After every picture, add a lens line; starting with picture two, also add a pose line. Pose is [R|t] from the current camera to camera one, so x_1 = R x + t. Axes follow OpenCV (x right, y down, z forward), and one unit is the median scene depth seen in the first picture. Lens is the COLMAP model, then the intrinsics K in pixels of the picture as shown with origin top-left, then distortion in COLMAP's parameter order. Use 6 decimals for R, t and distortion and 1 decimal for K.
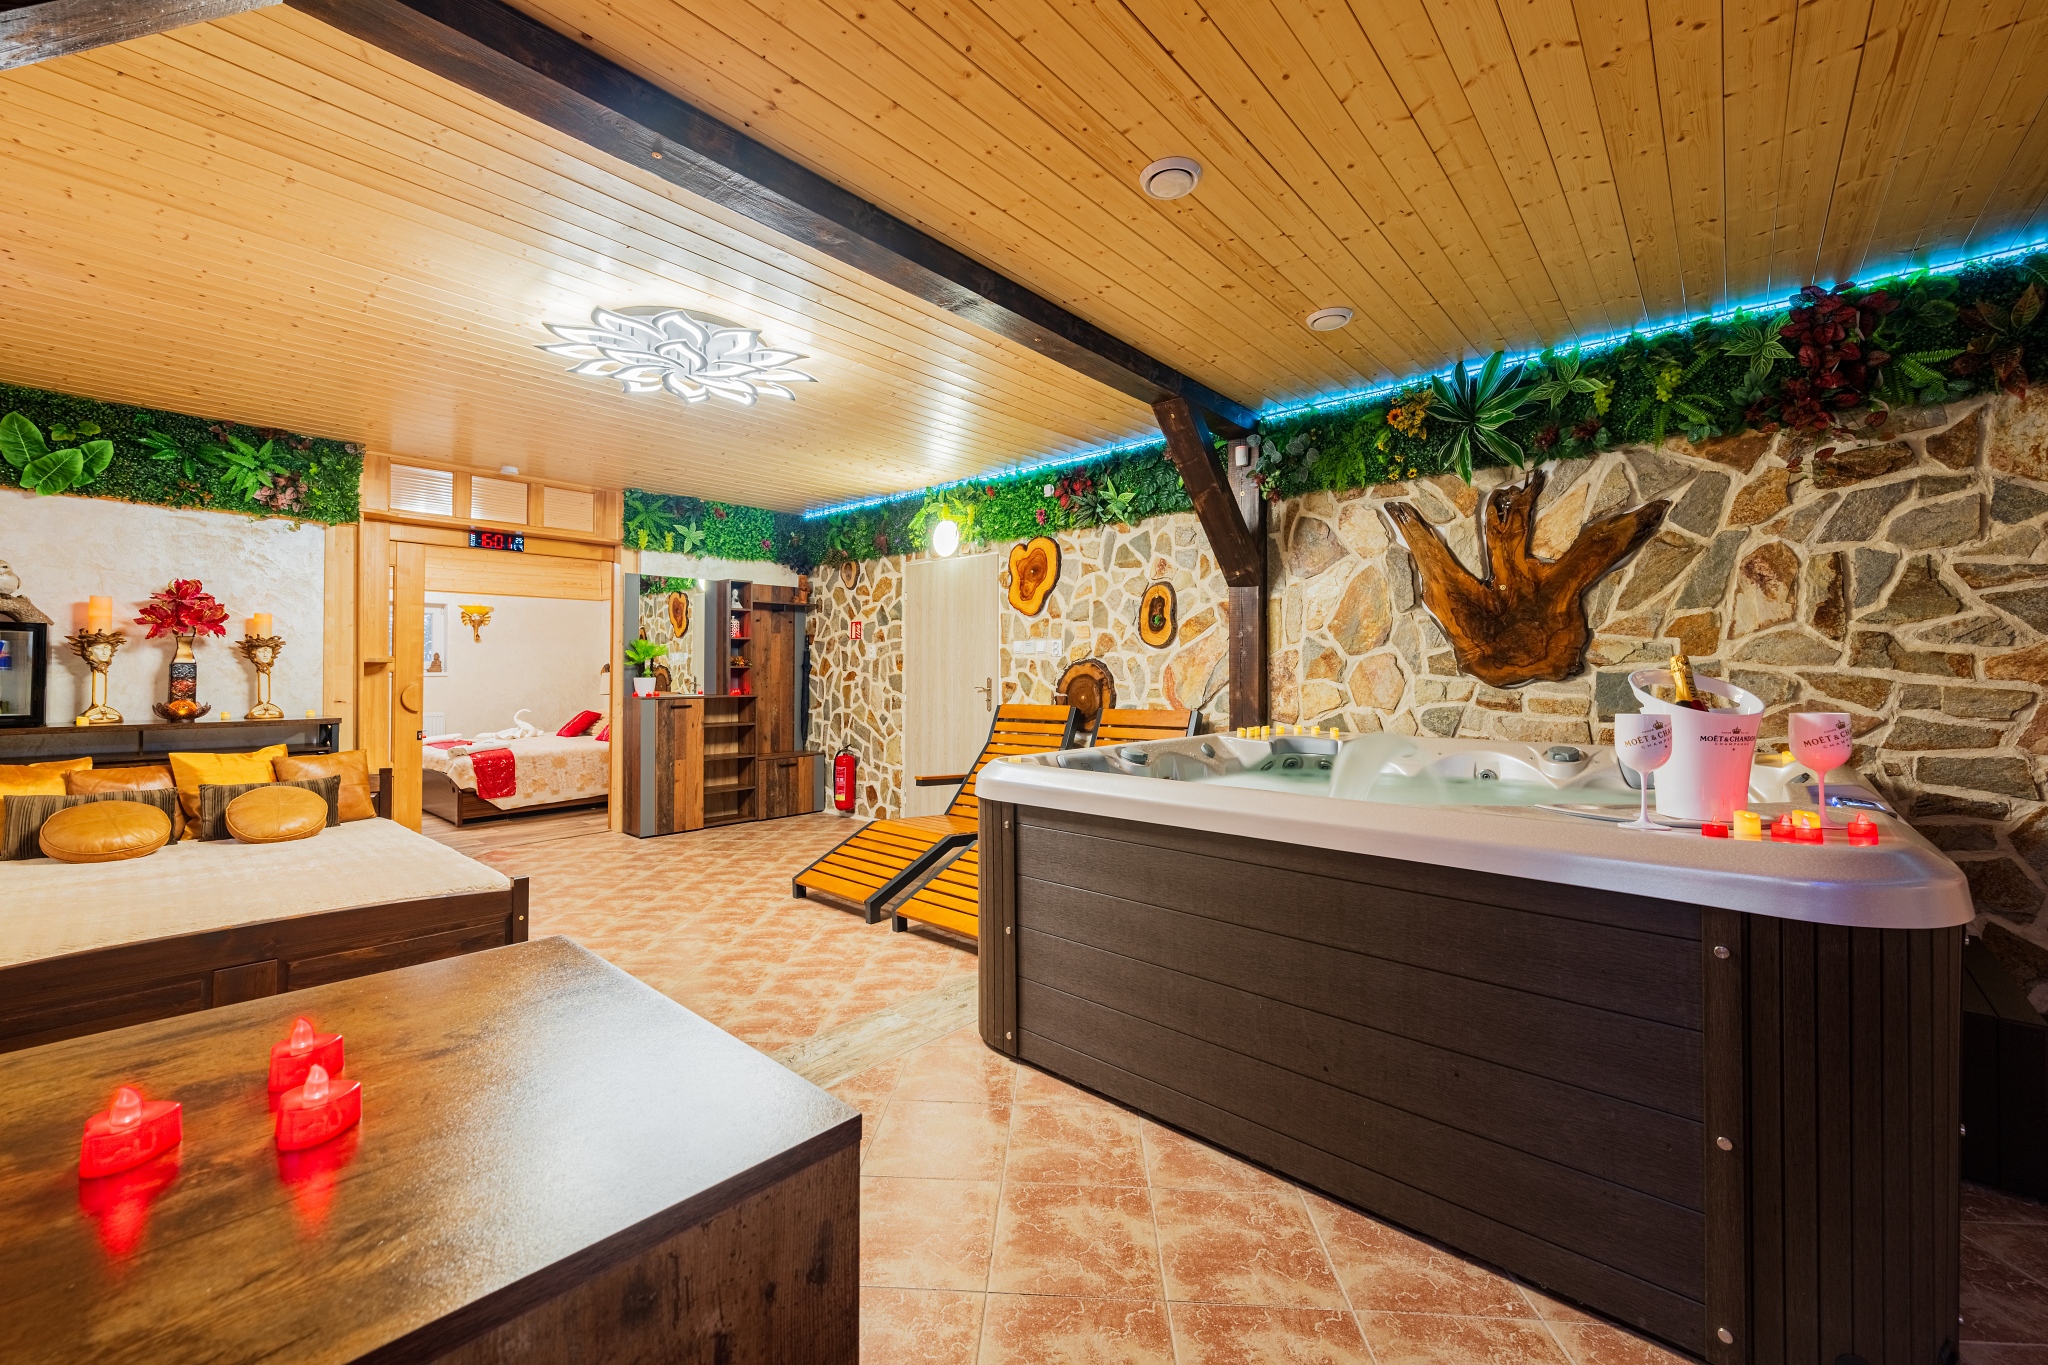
lens RADIAL K [[807.8, 0, 1026.9], [0, 807.8, 657.6], [0, 0, 1]] dist [-0.000095, -0.000121]
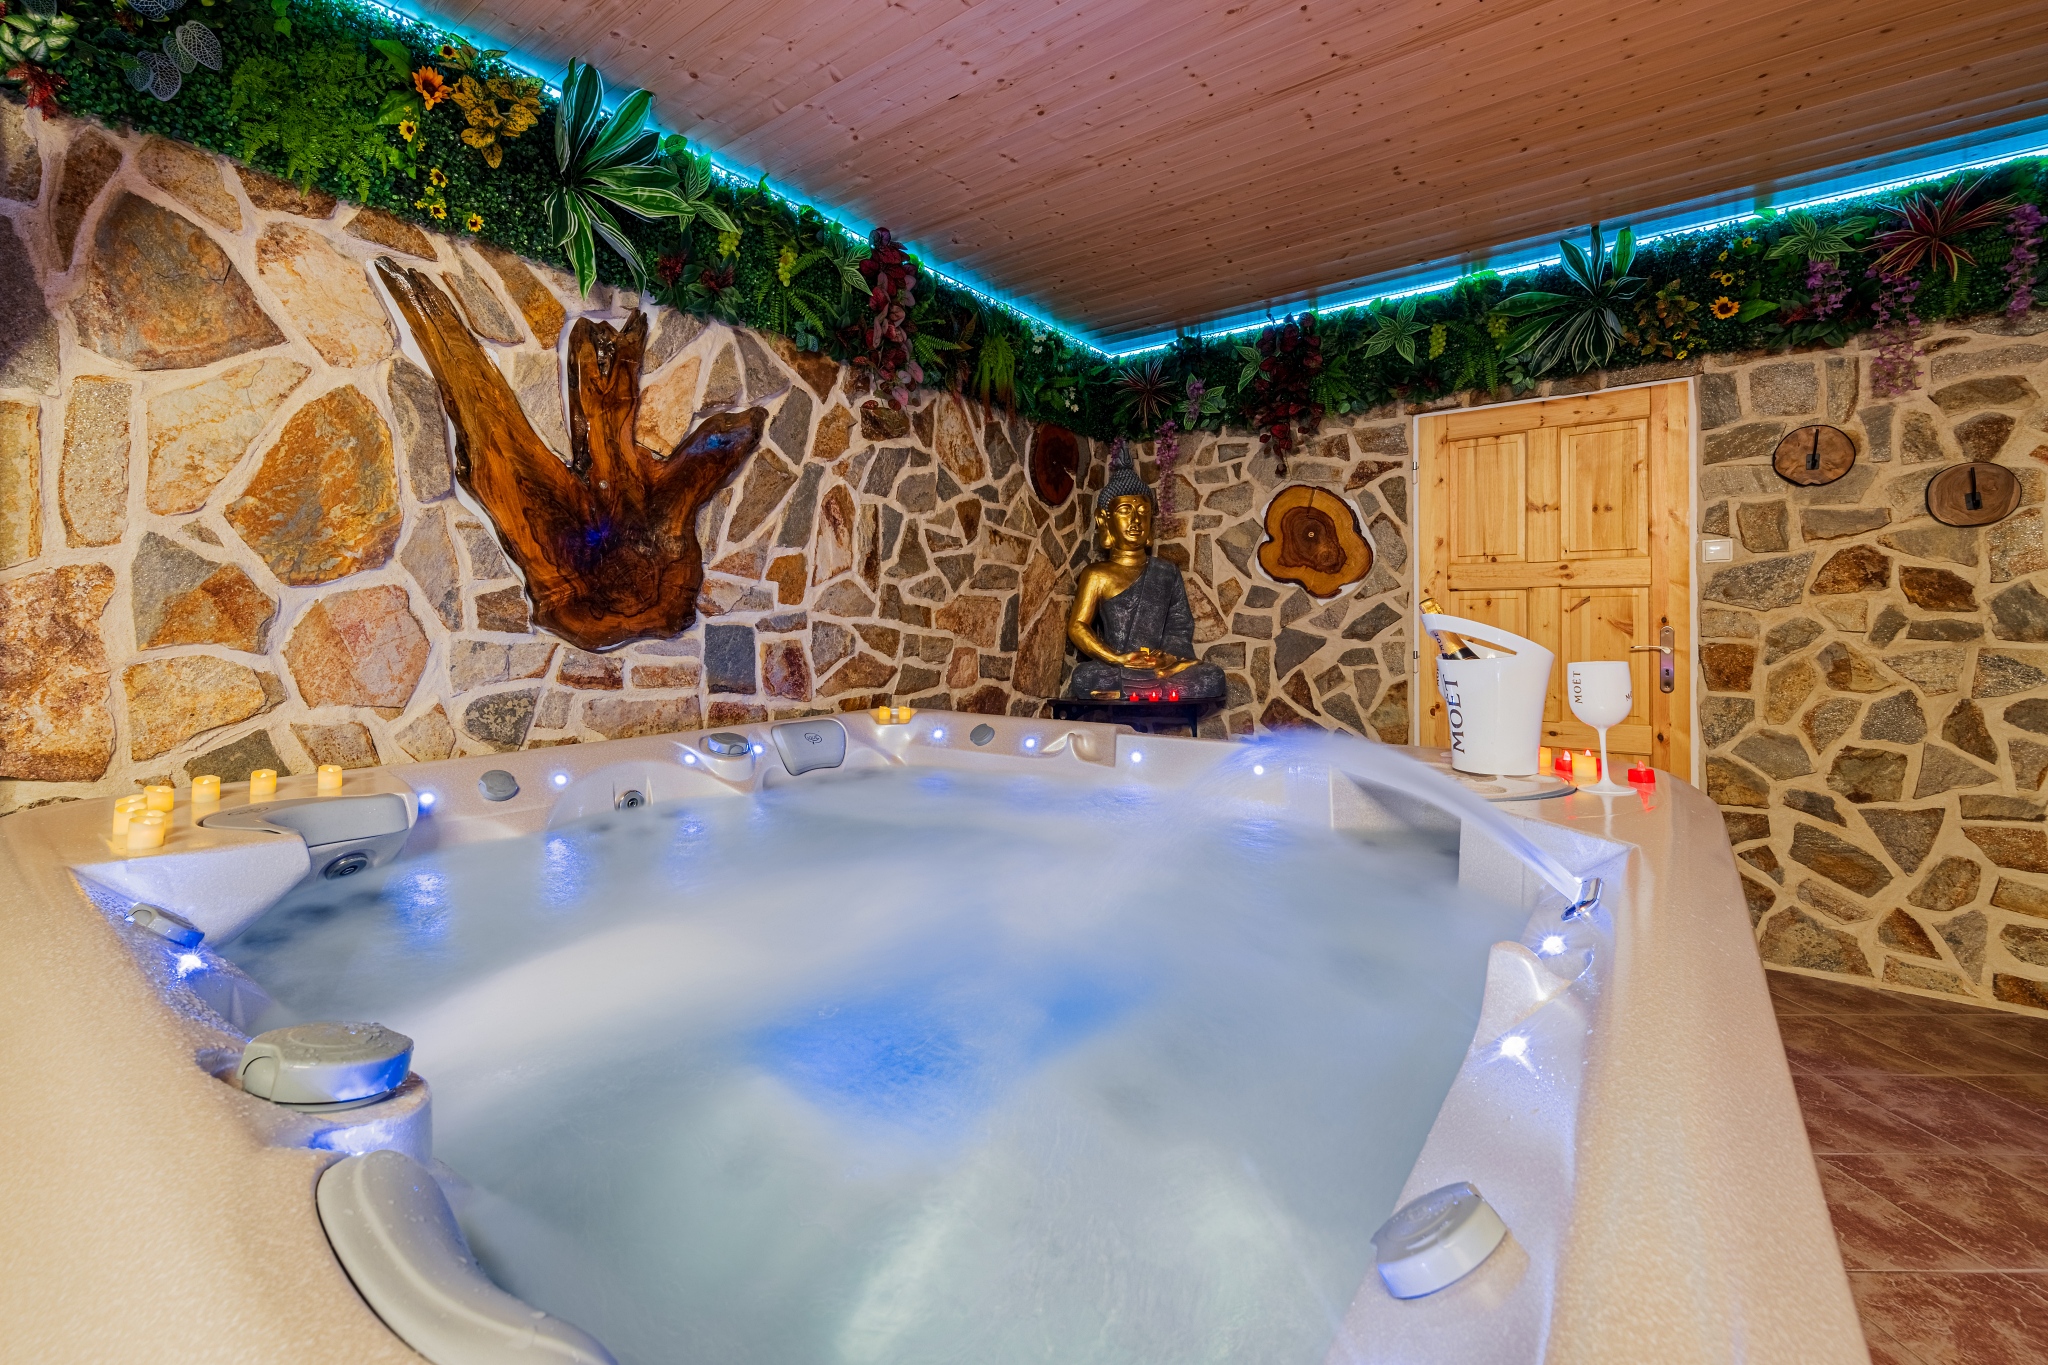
lens RADIAL K [[871.9, 0, 963.7], [0, 871.9, 631.8], [0, 0, 1]] dist [-0.000939, -0.000244]
pose [[-0.052861, -0.006748, 0.998579, -0.067015], [-0.006983, 0.999955, 0.006388, 0.015062], [-0.998577, -0.006635, -0.052906, 0.686871]]
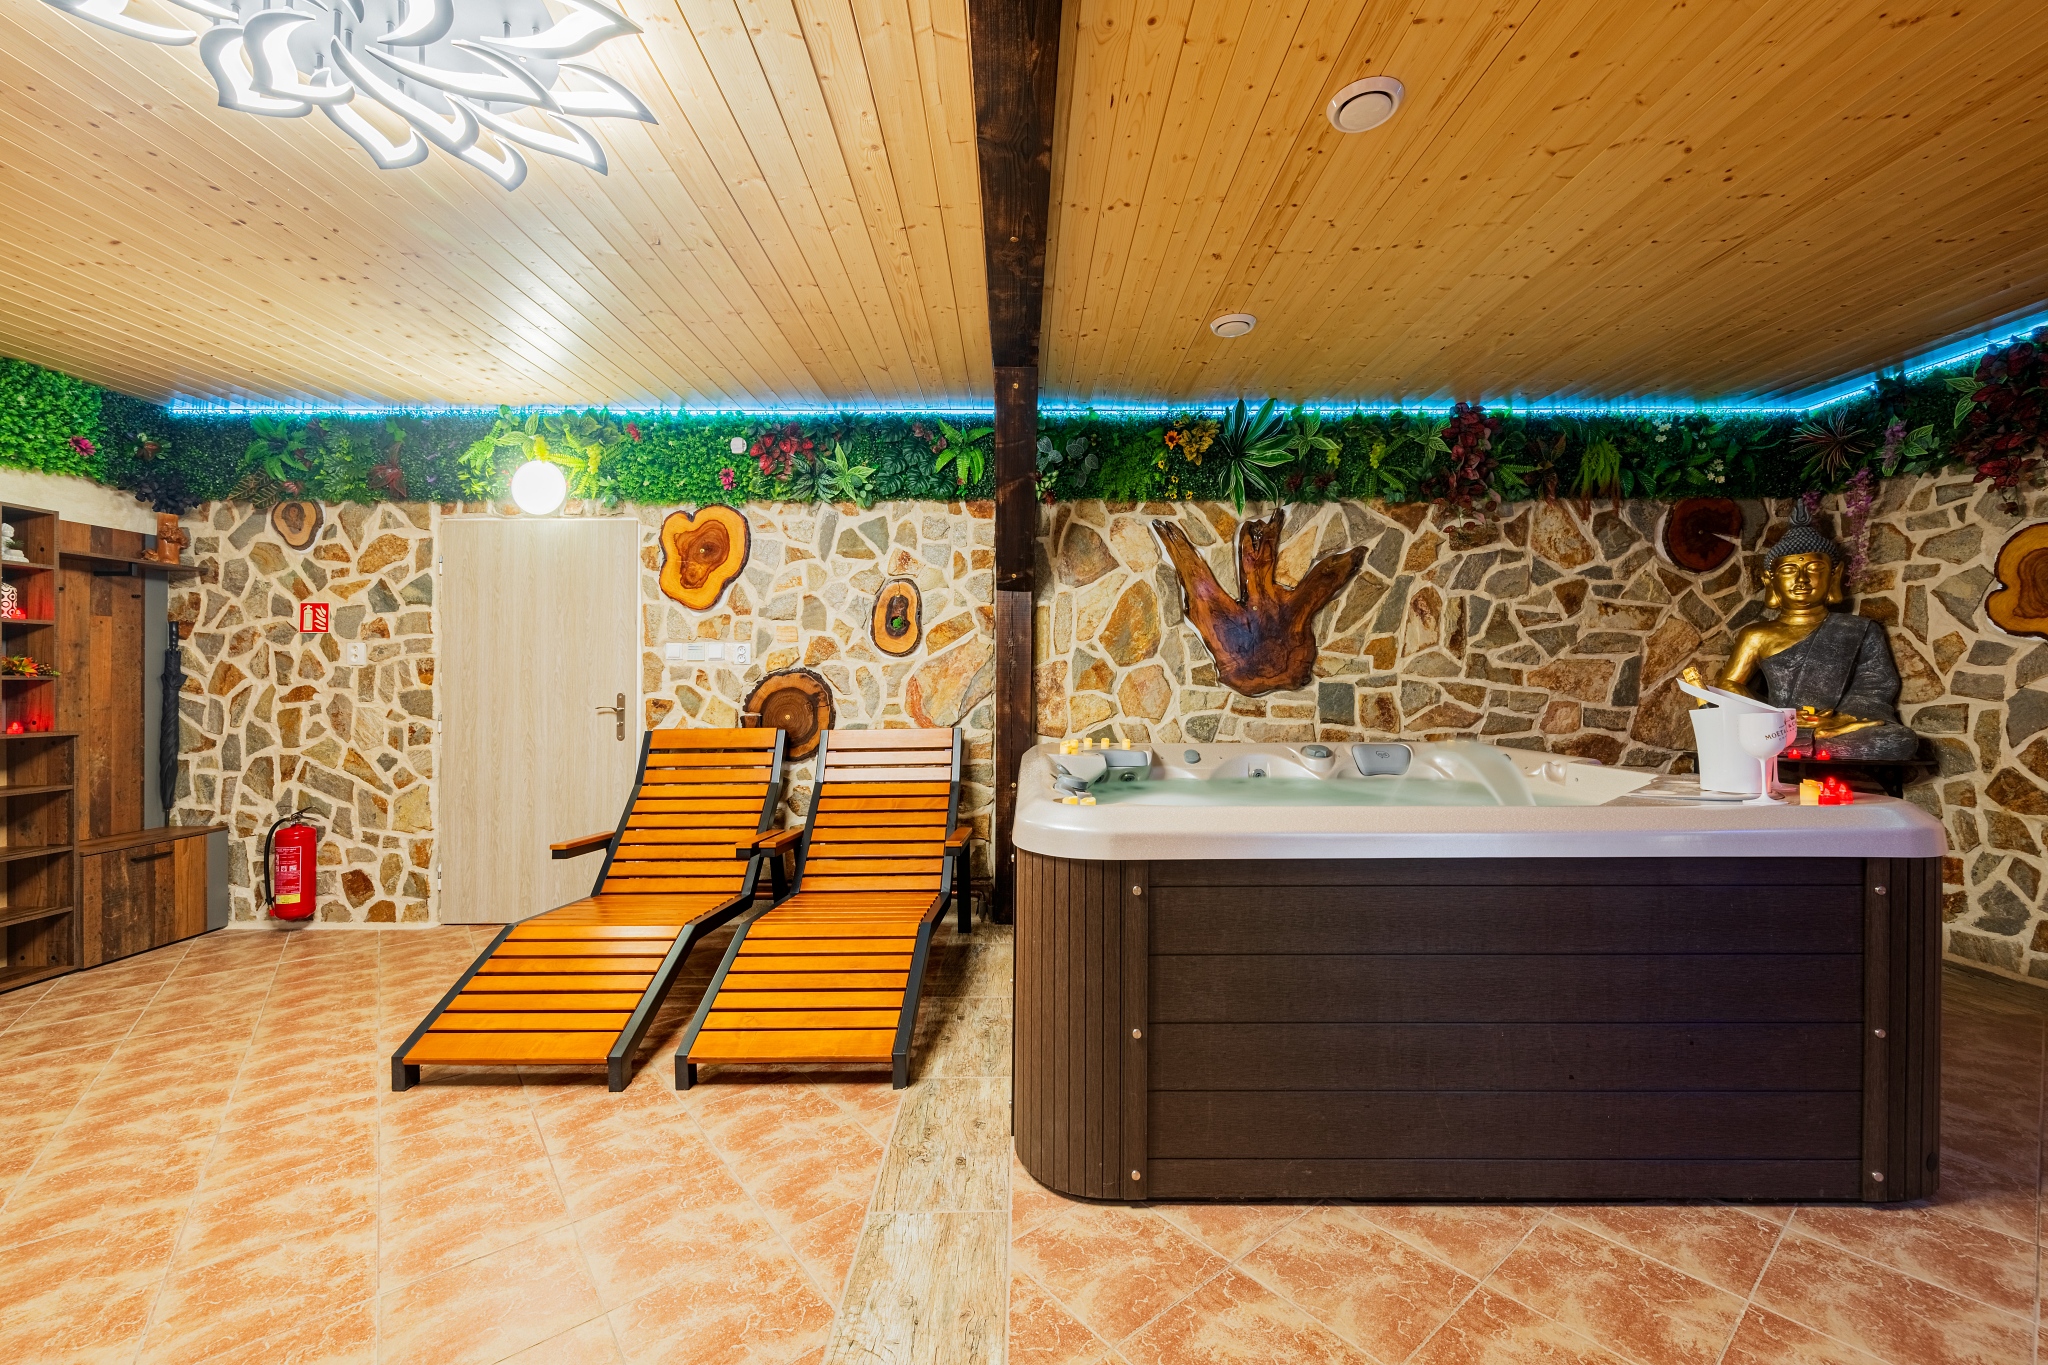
lens RADIAL K [[804.2, 0, 1022.4], [0, 804.2, 691.9], [0, 0, 1]] dist [0.000656, -0.000303]
pose [[0.744725, -0.008840, 0.667312, -0.368272], [-0.007359, 0.999743, 0.021457, 0.008048], [-0.667330, -0.020890, 0.744469, 0.335507]]
